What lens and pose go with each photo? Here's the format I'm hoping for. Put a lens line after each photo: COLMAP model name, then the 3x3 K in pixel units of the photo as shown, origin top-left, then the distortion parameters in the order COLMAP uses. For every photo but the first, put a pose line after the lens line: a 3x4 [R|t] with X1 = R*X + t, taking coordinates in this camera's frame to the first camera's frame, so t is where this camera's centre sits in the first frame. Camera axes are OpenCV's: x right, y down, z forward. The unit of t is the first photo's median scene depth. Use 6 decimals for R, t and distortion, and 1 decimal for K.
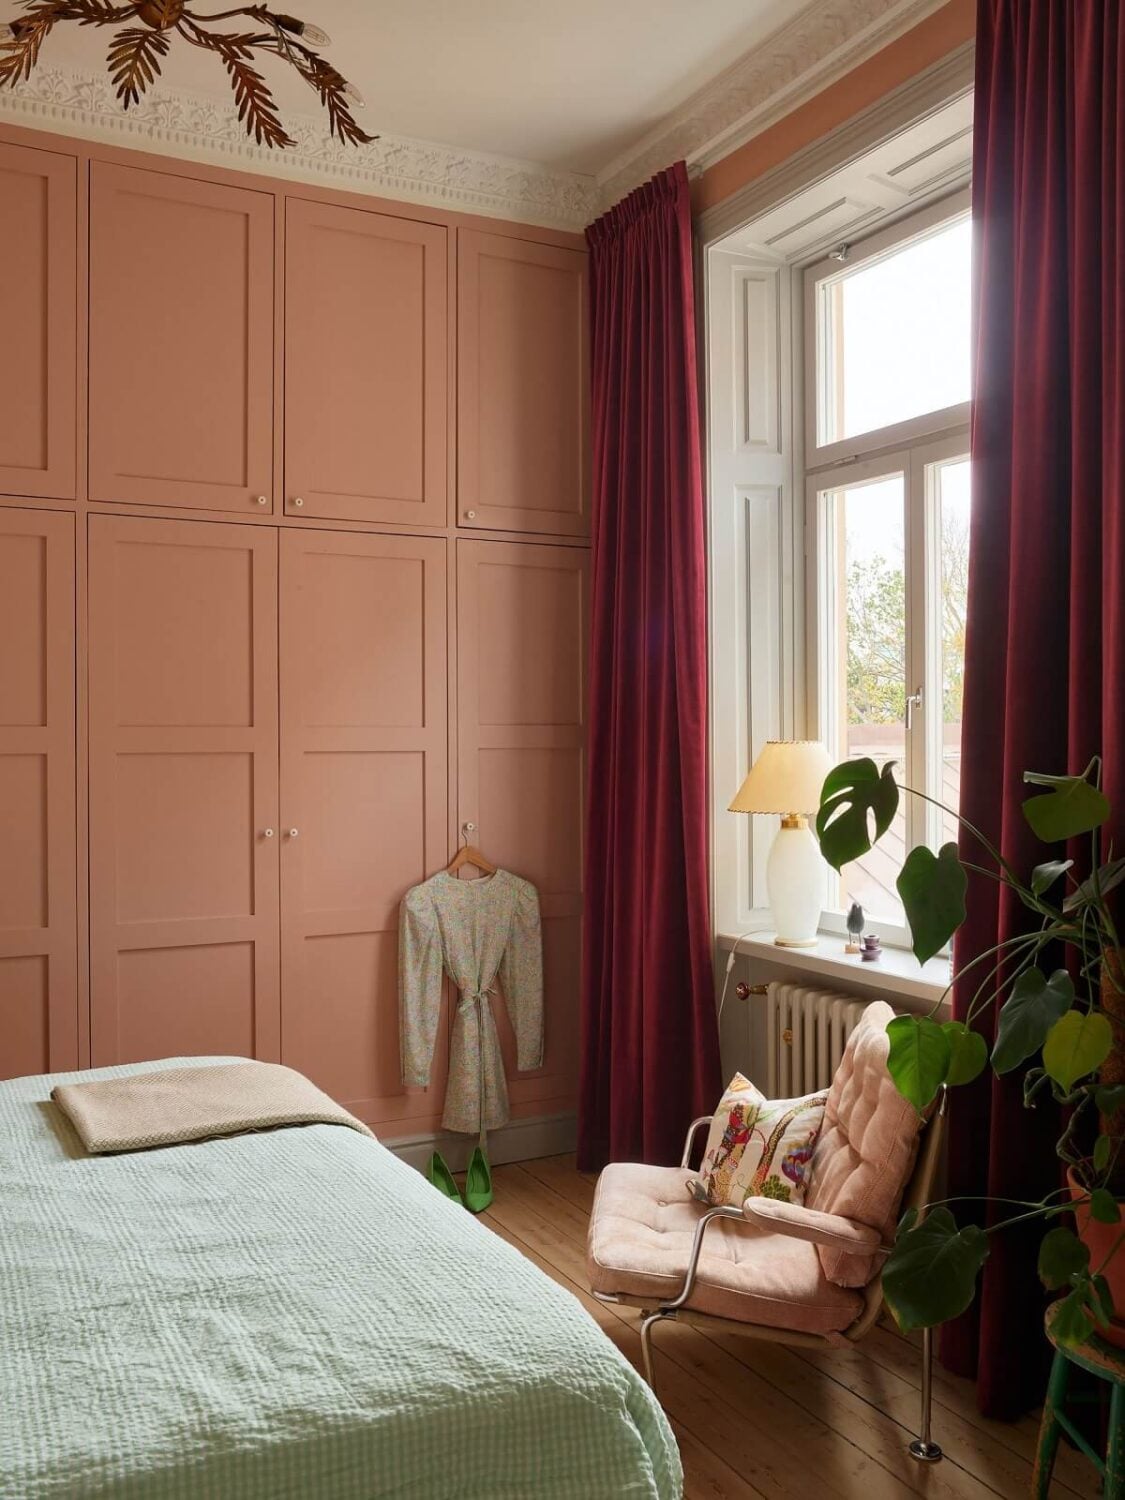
lens RADIAL K [[1266.5, 0, 559.2], [0, 1266.5, 763.5], [0, 0, 1]] dist [-0.025614, 0.010990]
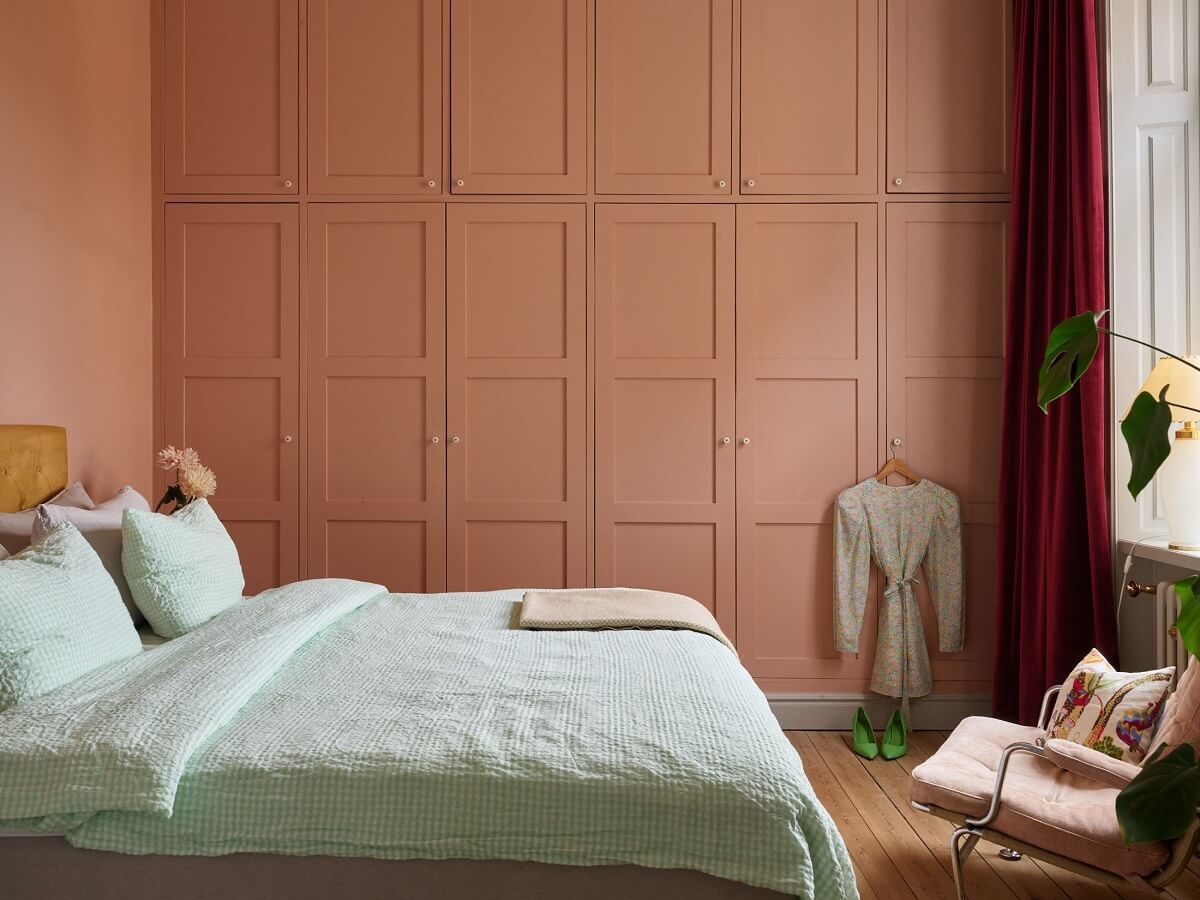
lens RADIAL K [[1013.2, 0, 560.8], [0, 1013.2, 429.2], [0, 0, 1]] dist [-0.025614, 0.010990]
pose [[0.878200, 0.010406, -0.478181, 0.165413], [-0.013120, 0.999911, -0.002336, 0.068003], [0.478114, 0.008325, 0.878258, 0.008856]]
